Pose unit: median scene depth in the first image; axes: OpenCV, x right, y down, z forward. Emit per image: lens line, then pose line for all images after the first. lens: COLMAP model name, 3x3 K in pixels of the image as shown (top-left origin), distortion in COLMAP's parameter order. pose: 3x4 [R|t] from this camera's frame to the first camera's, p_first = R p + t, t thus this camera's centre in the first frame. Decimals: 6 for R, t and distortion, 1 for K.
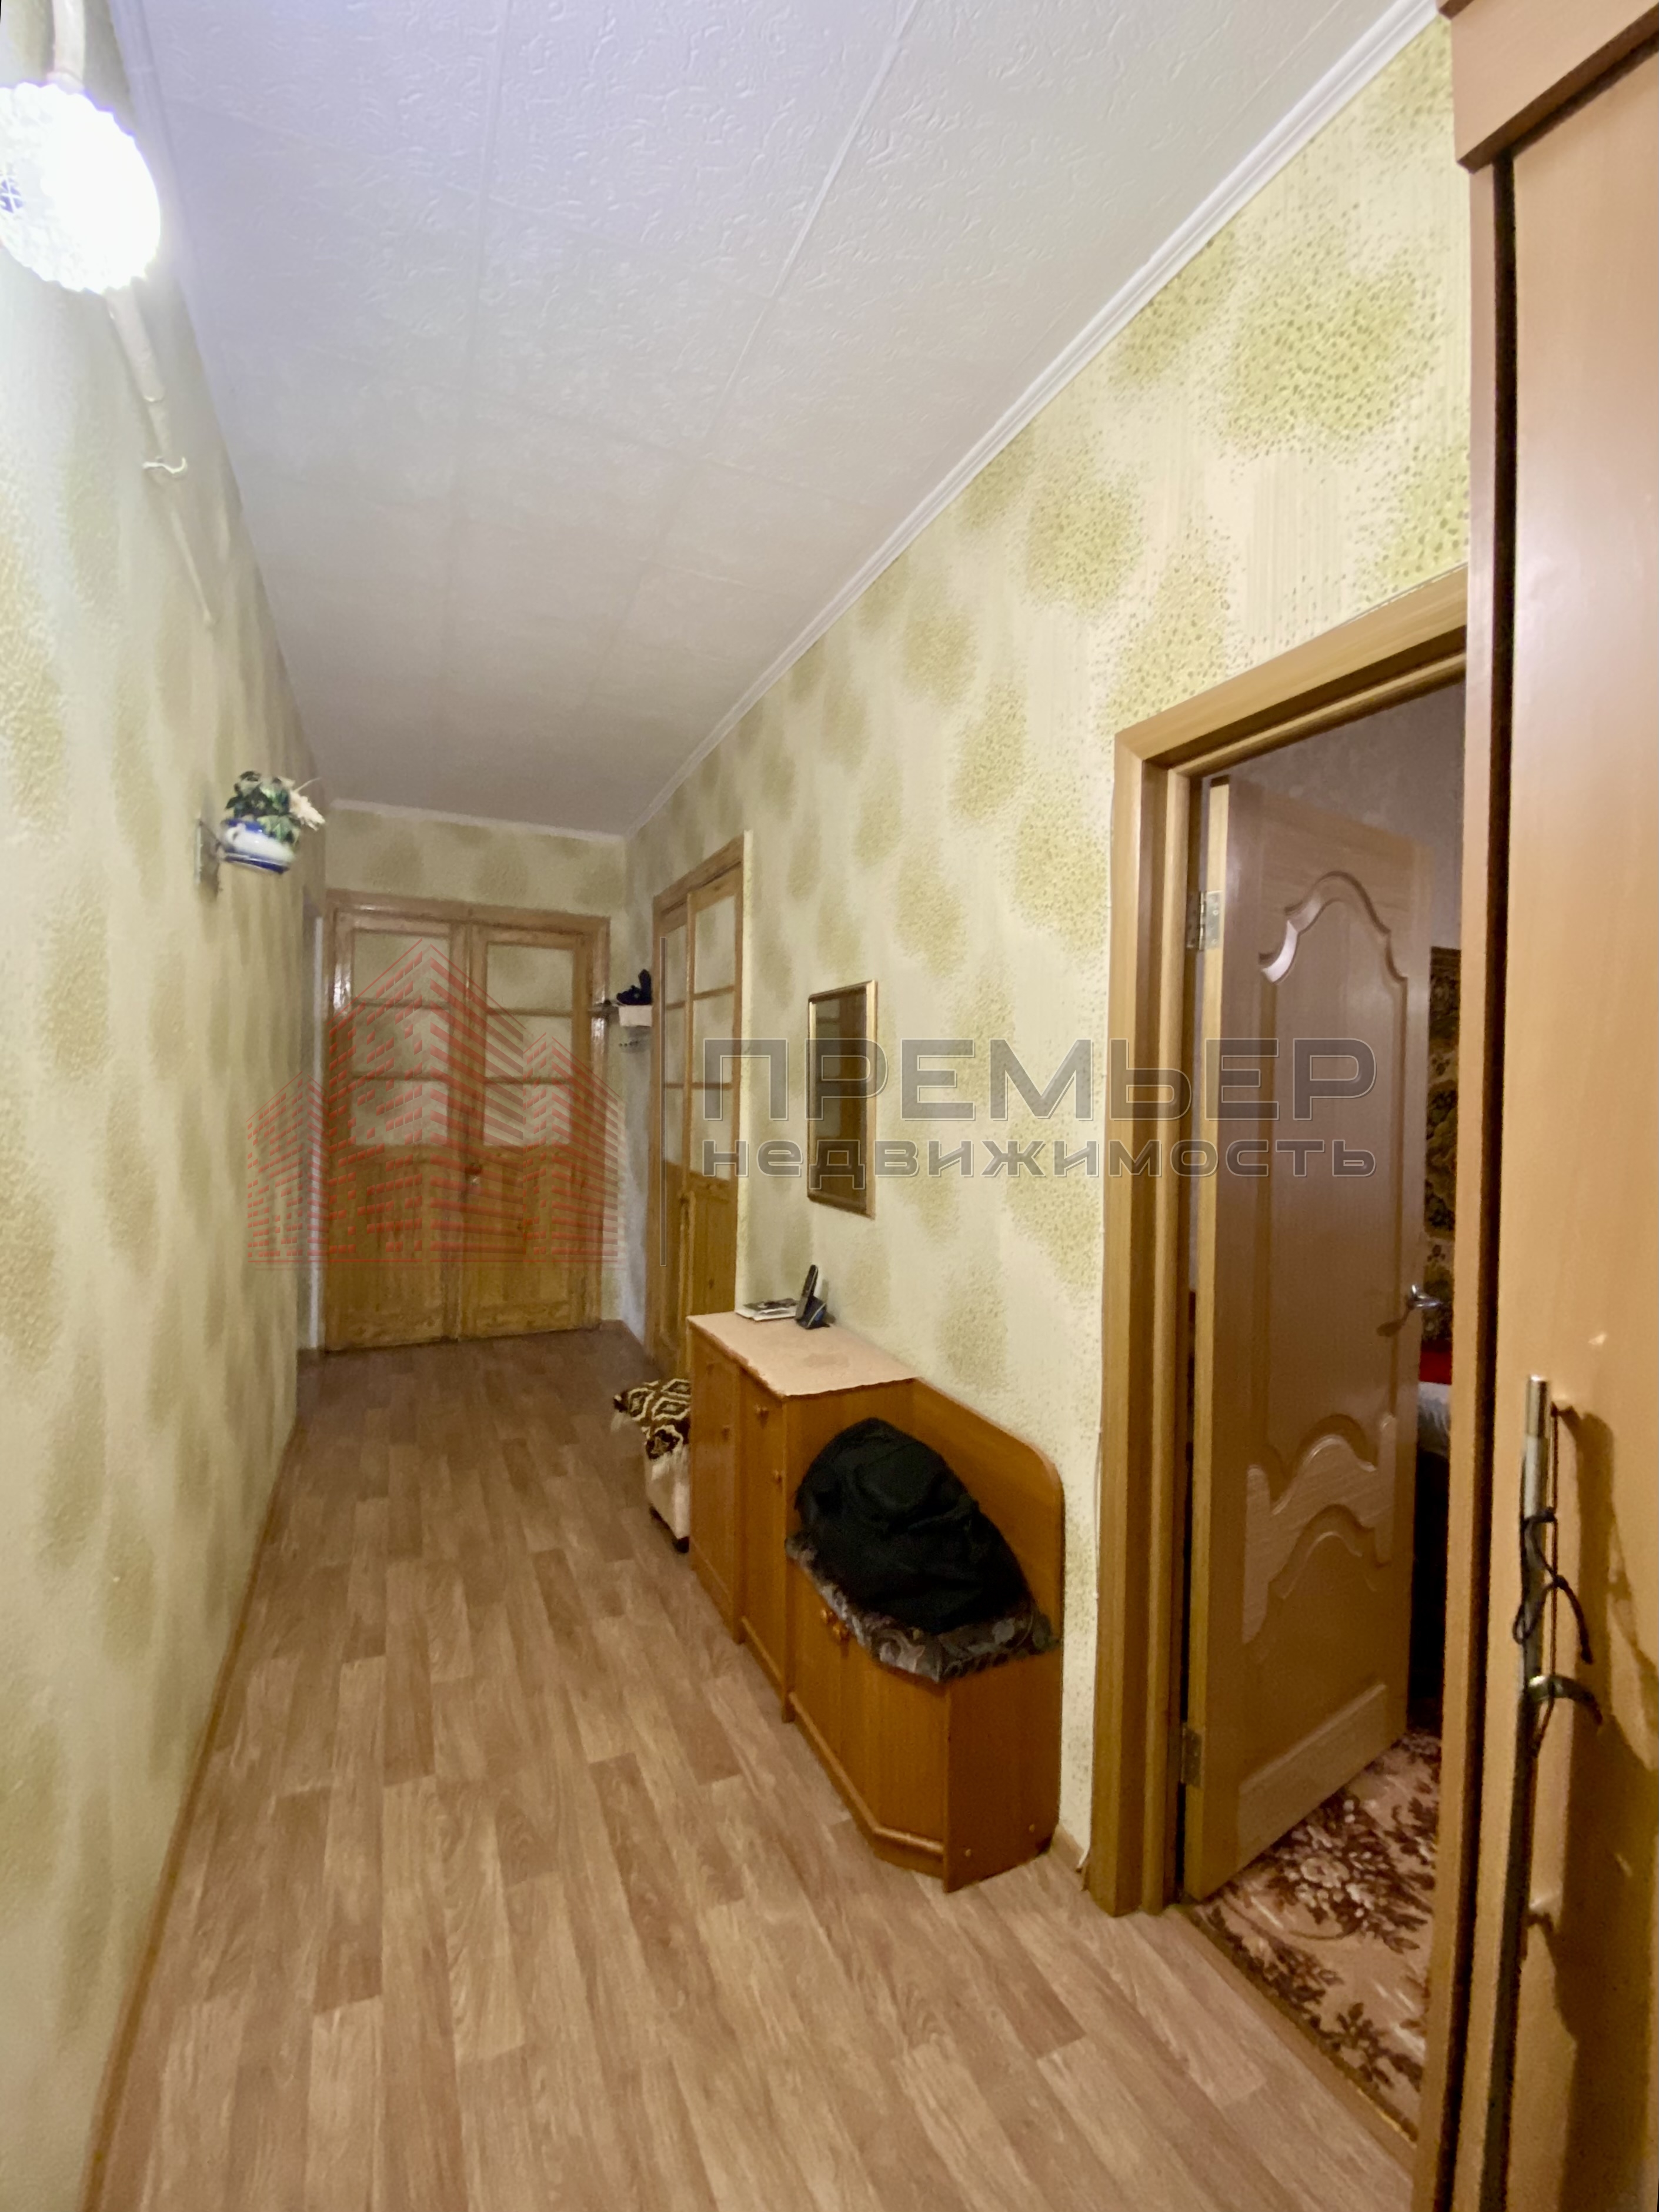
lens RADIAL K [[892.3, 0, 829.5], [0, 892.3, 1106.0], [0, 0, 1]] dist [0.027755, -0.024340]
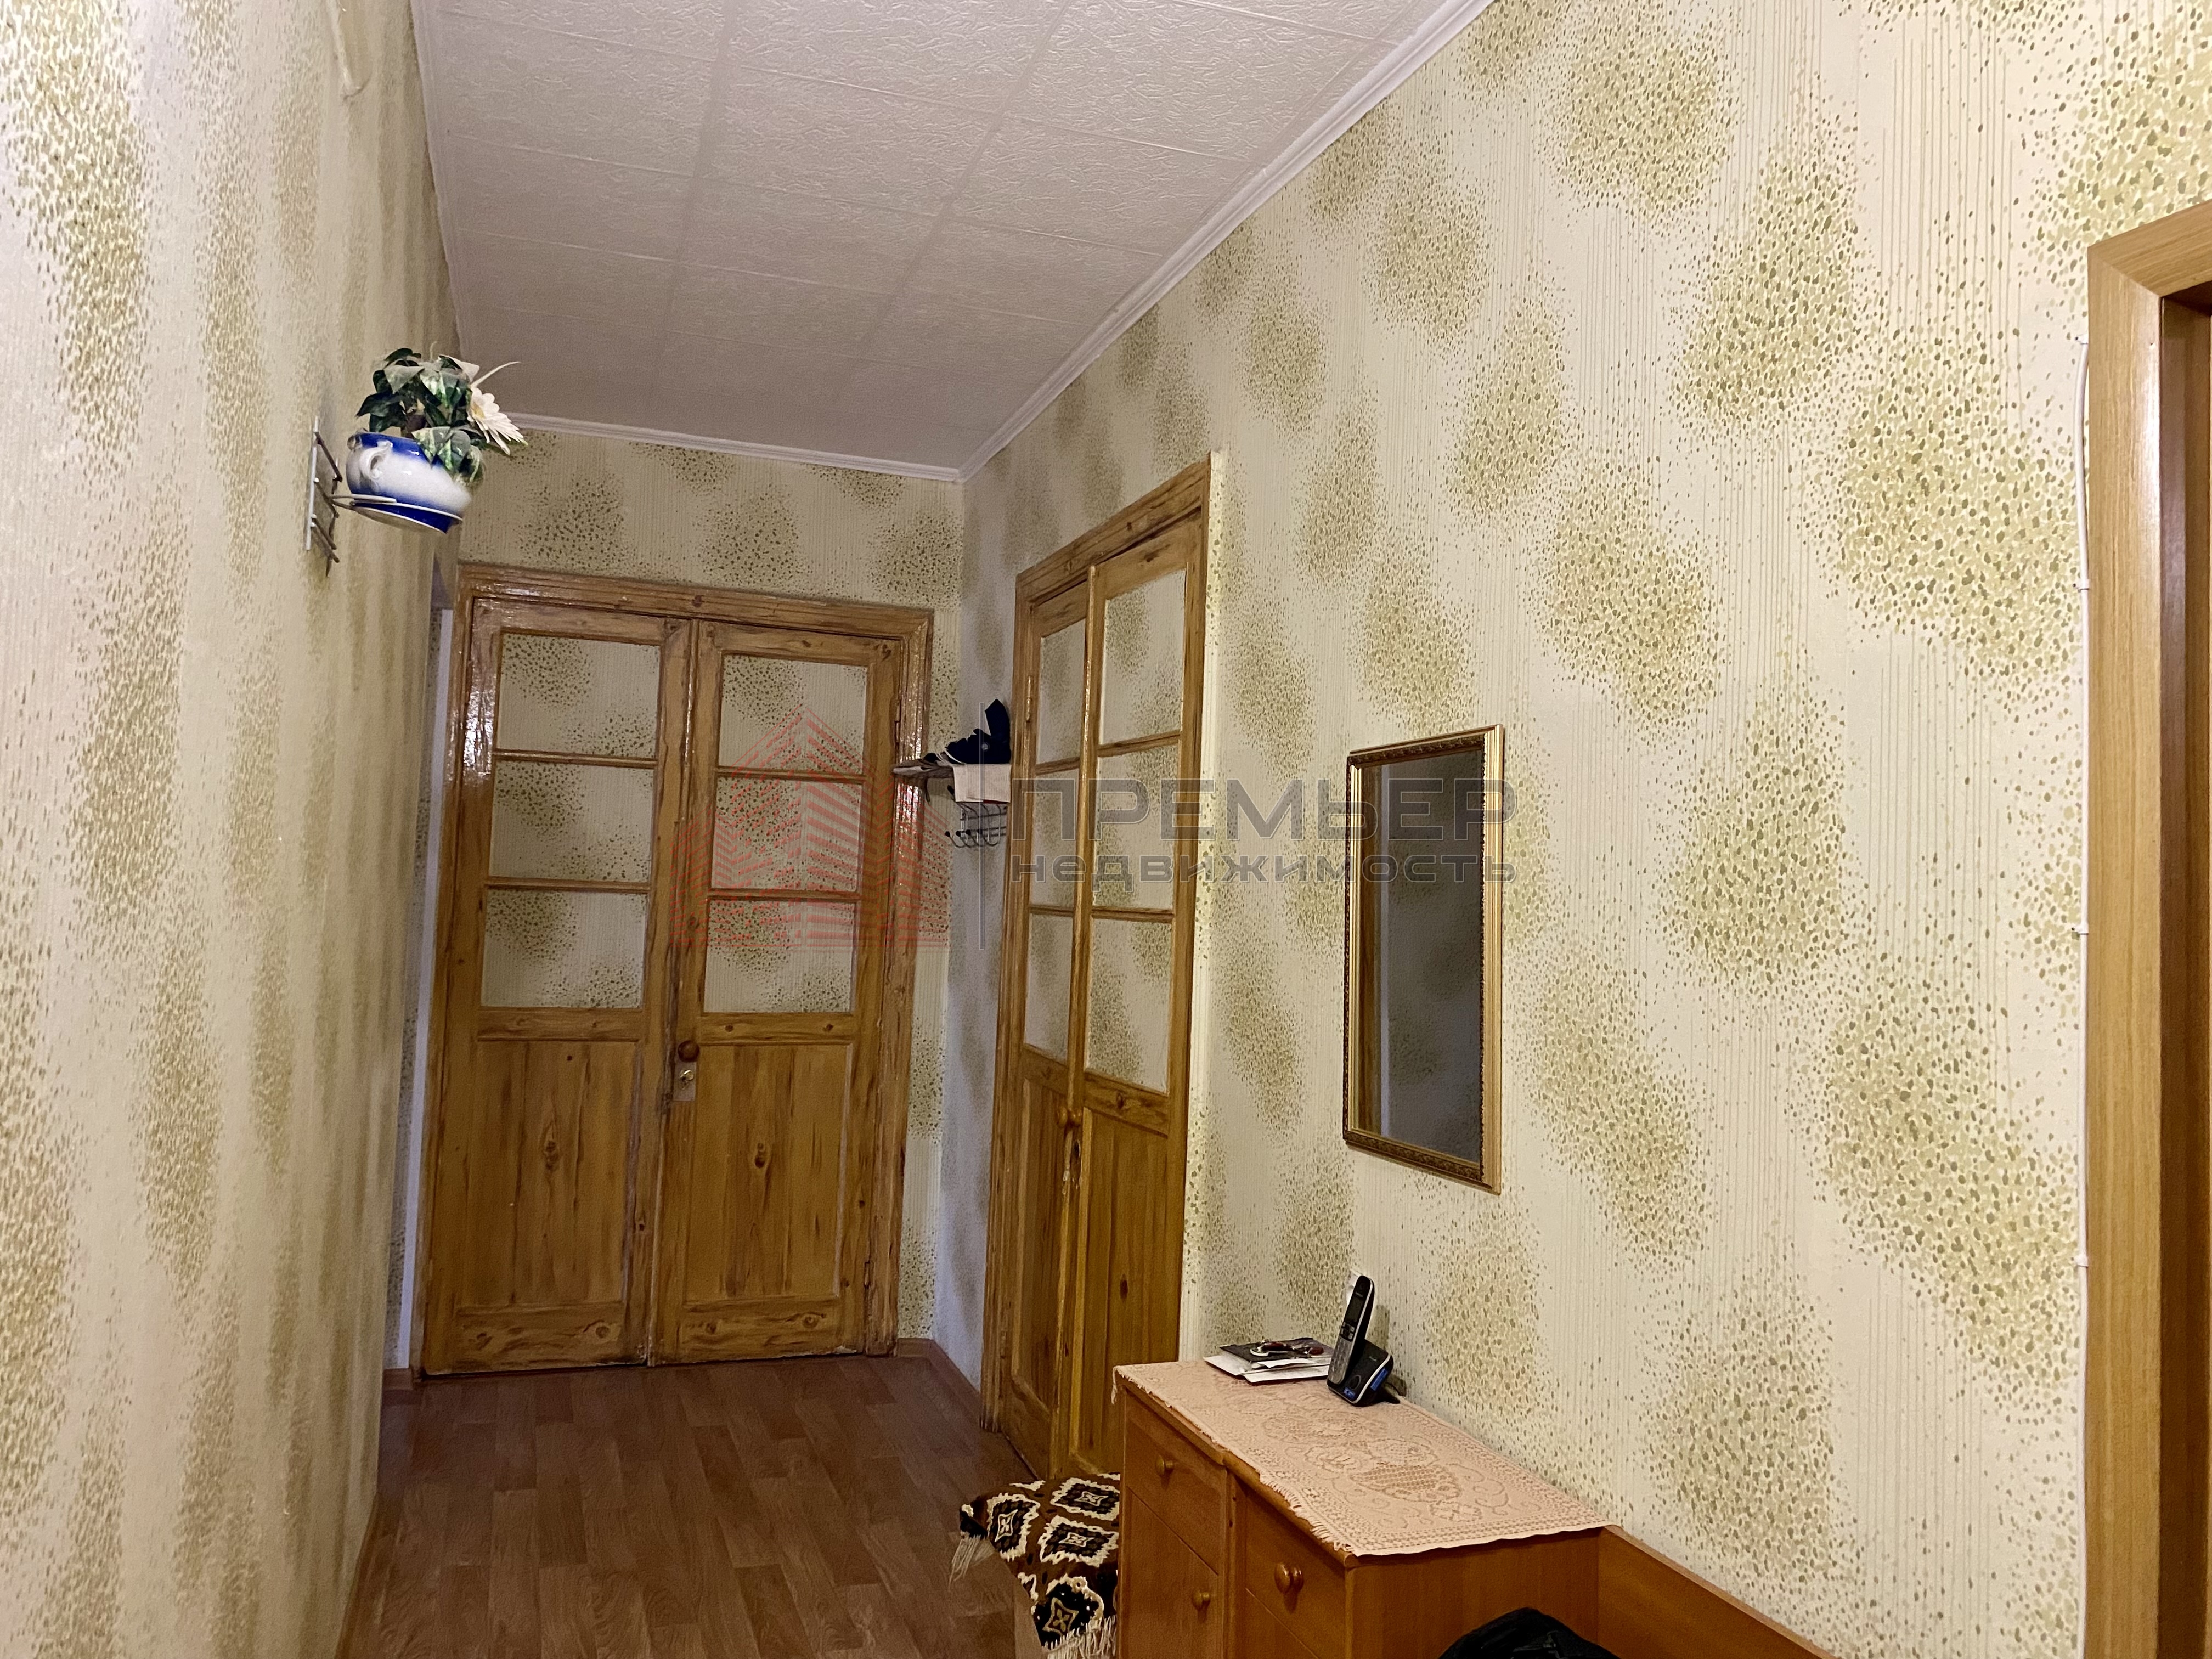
lens RADIAL K [[1574.0, 0, 1106.0], [0, 1574.0, 829.5], [0, 0, 1]] dist [-0.005571, -0.004677]
pose [[0.995868, 0.014376, -0.089665, -0.079653], [-0.020494, 0.997497, -0.067680, -0.012531], [0.088467, 0.069238, 0.993670, 0.062234]]
